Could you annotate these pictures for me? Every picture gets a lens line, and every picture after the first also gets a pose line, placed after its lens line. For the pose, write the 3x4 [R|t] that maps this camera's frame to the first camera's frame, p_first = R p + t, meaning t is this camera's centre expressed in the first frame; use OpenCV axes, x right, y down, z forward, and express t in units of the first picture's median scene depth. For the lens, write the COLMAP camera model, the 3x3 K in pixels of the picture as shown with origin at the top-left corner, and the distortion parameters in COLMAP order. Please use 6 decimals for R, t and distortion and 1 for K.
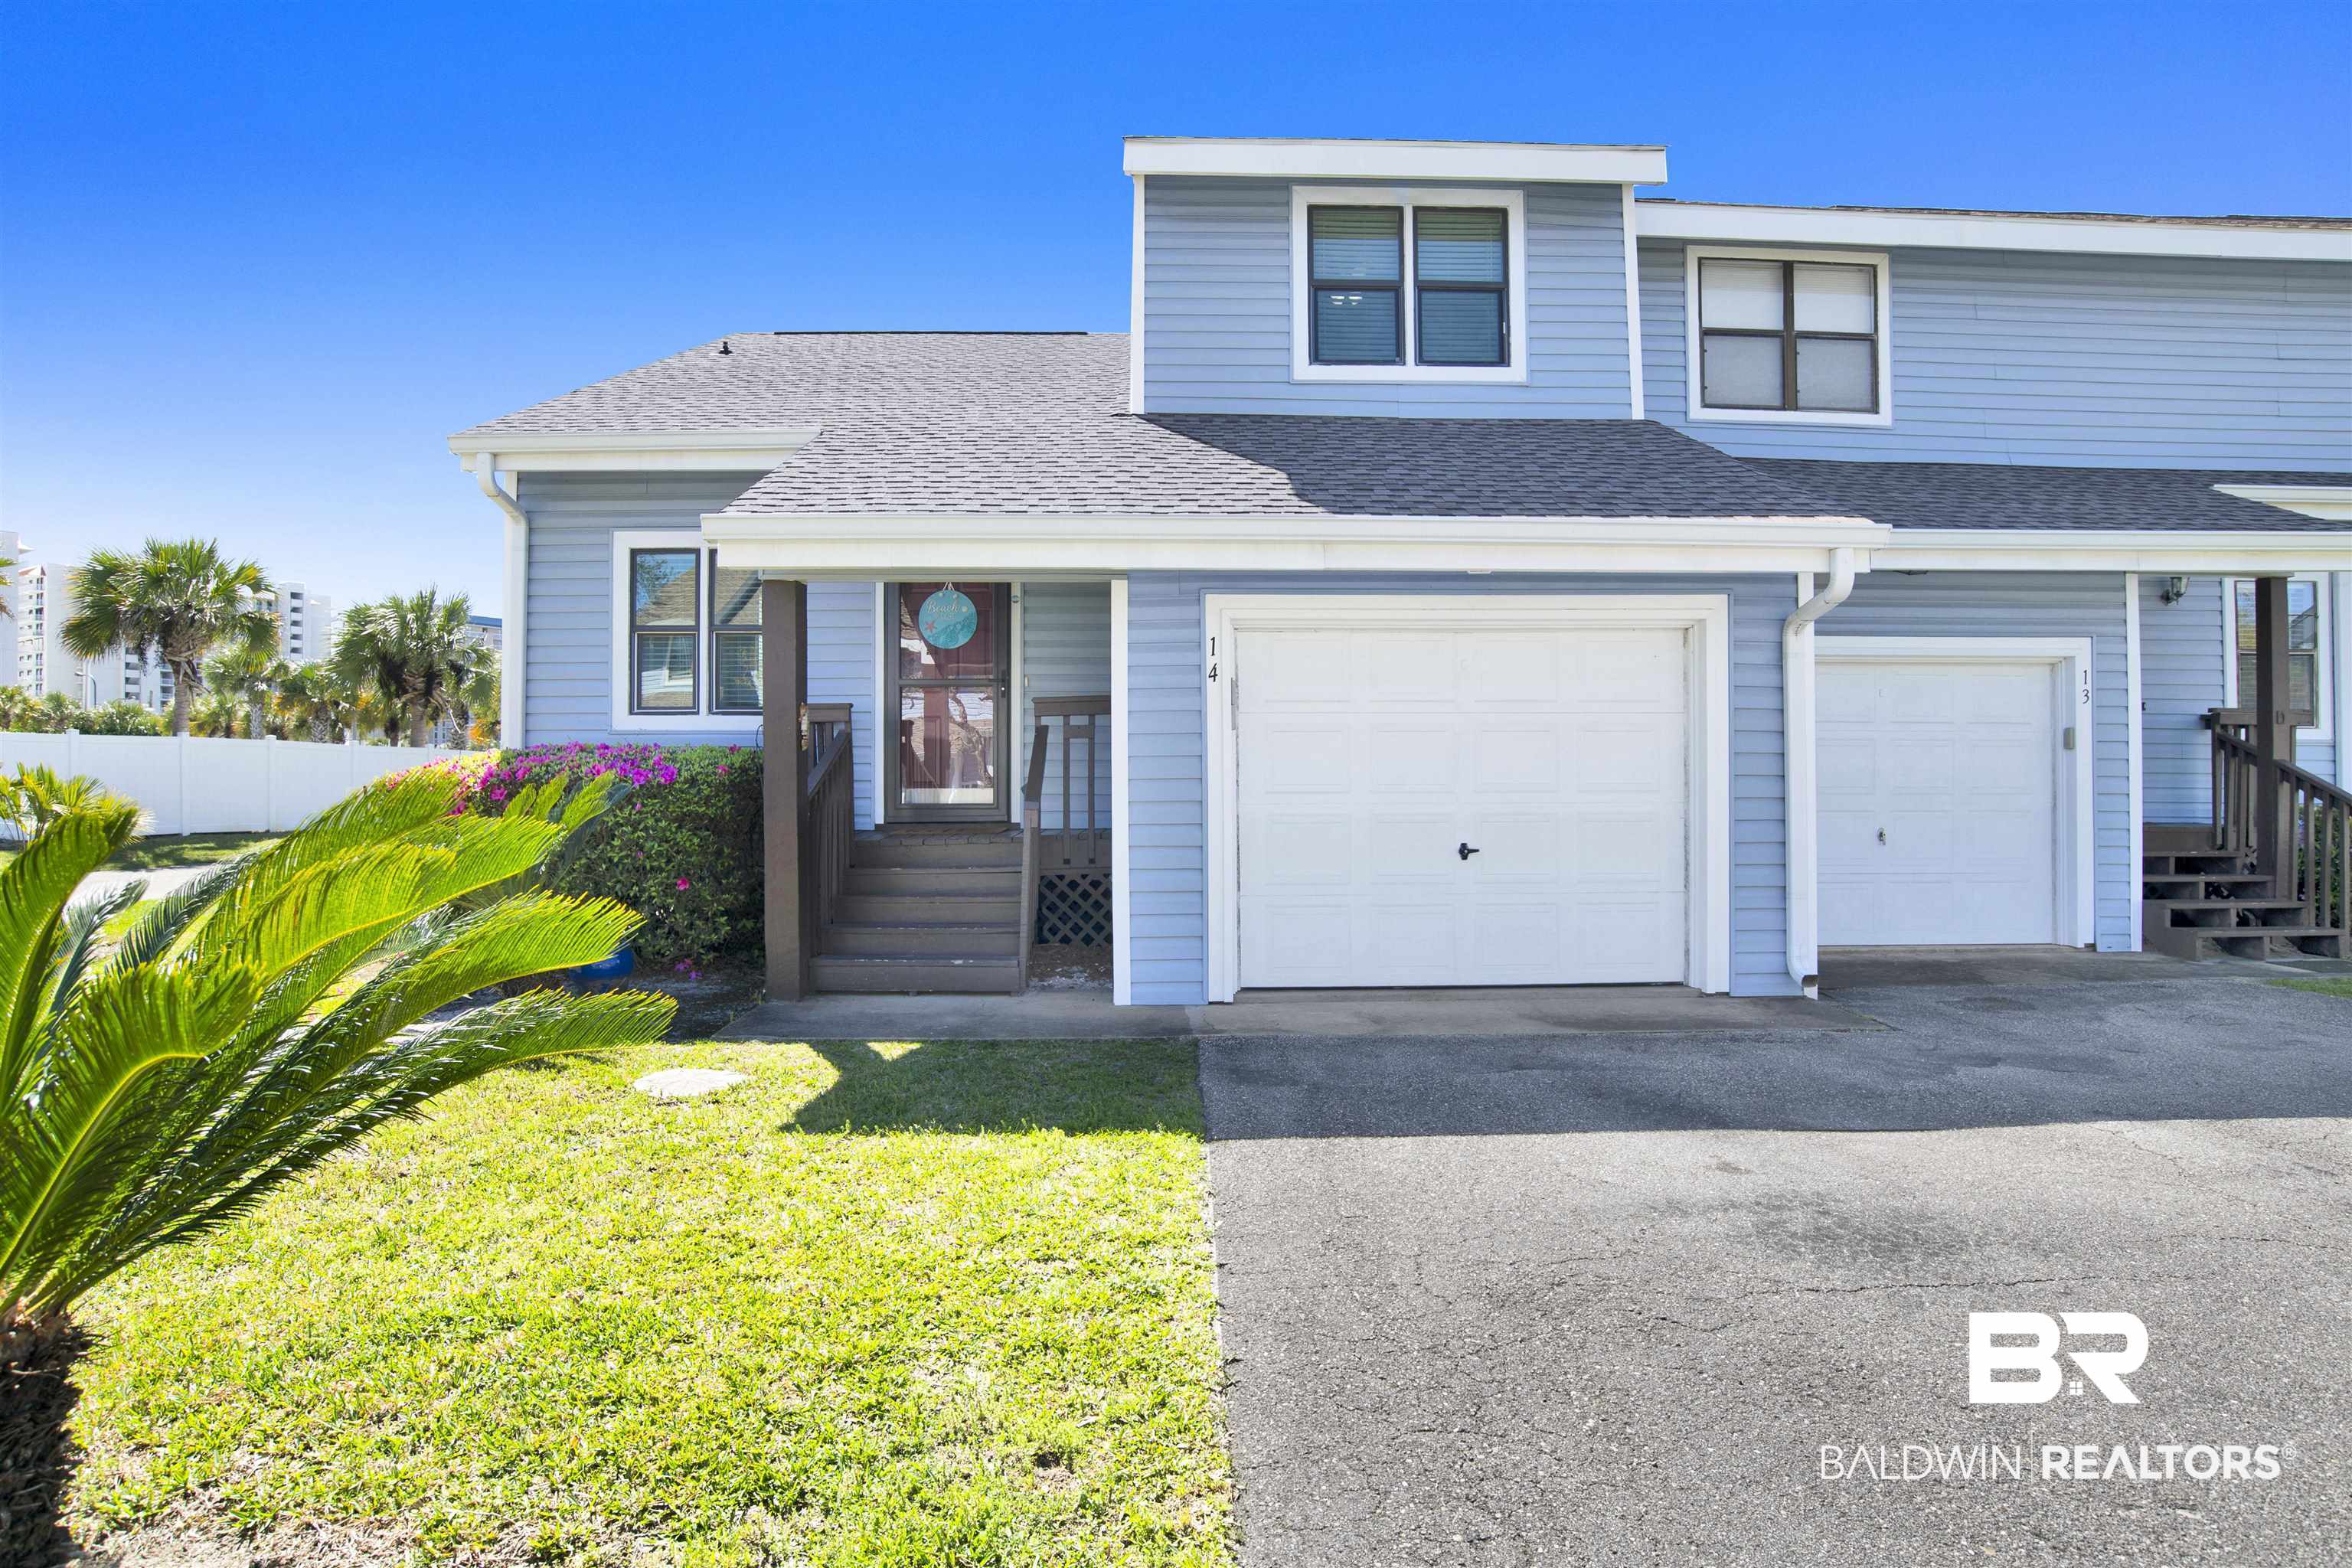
lens RADIAL K [[1238.1, 0, 1176.0], [0, 1238.1, 784.0], [0, 0, 1]] dist [-0.051705, -0.000056]
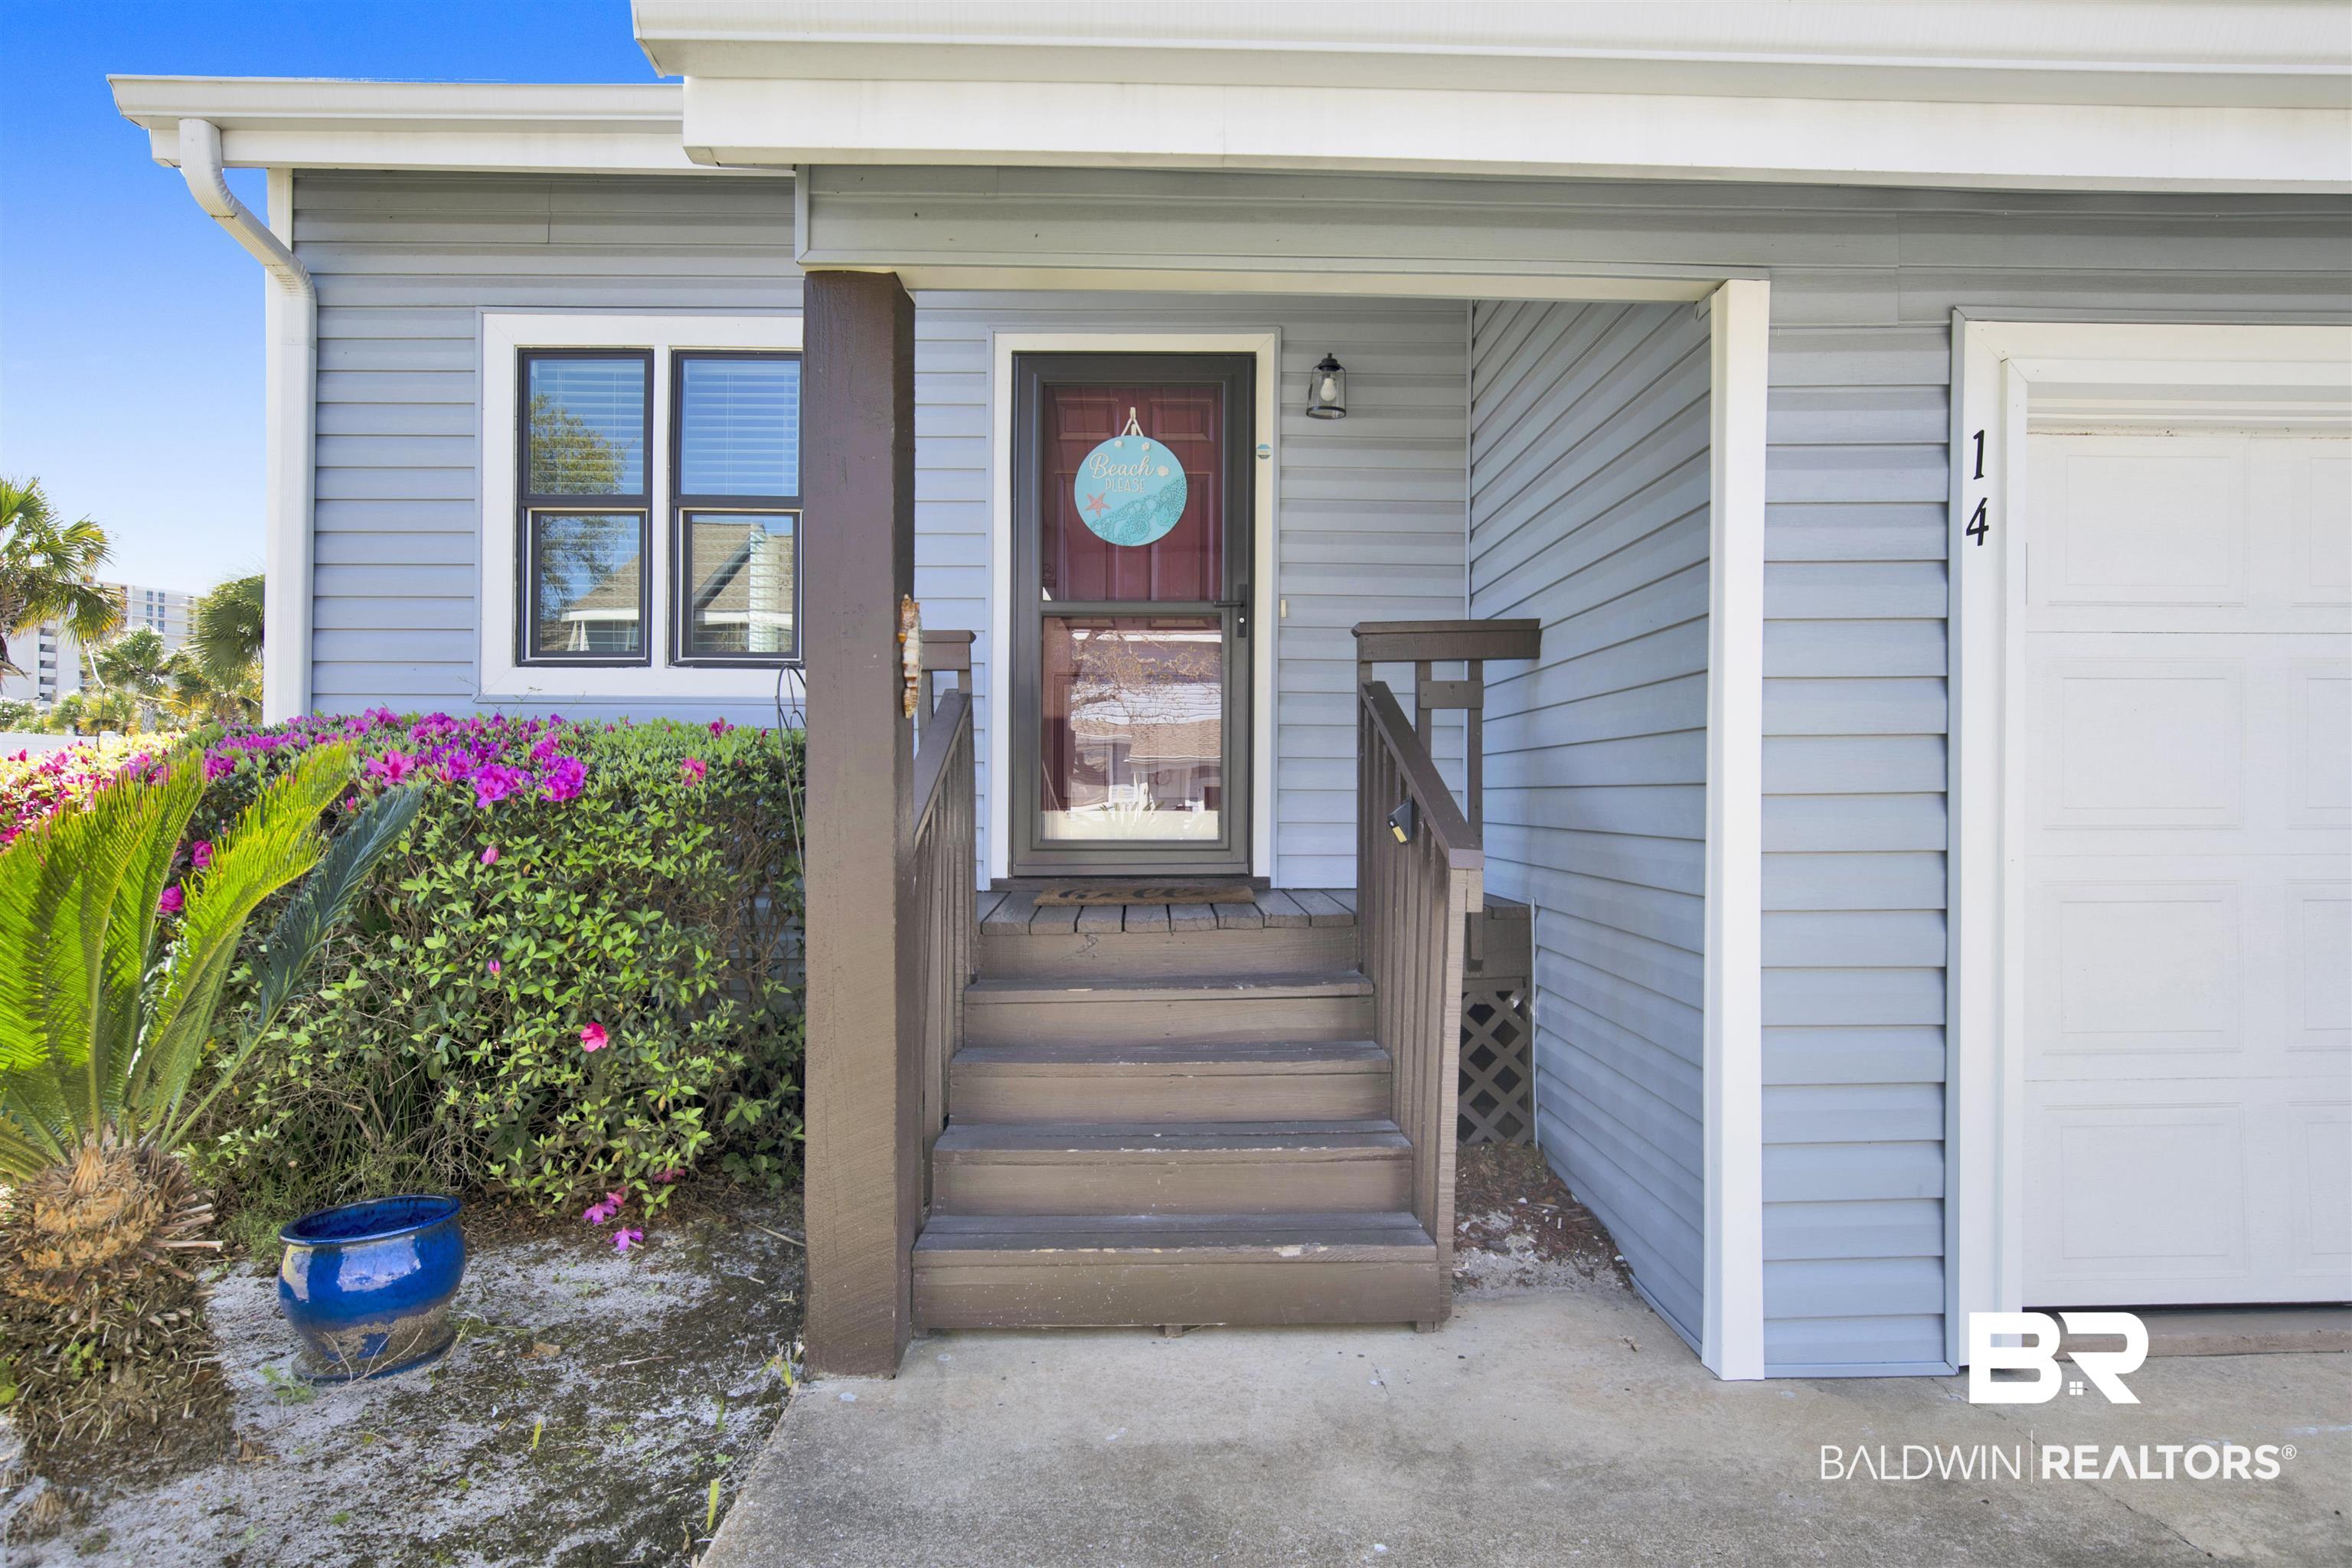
lens RADIAL K [[1231.4, 0, 1176.0], [0, 1231.4, 784.0], [0, 0, 1]] dist [-0.001626, 0.000502]
pose [[0.999837, 0.005547, 0.017209, -0.192889], [-0.005360, 0.999927, -0.010867, -0.002294], [-0.017268, 0.010773, 0.999793, 0.525984]]
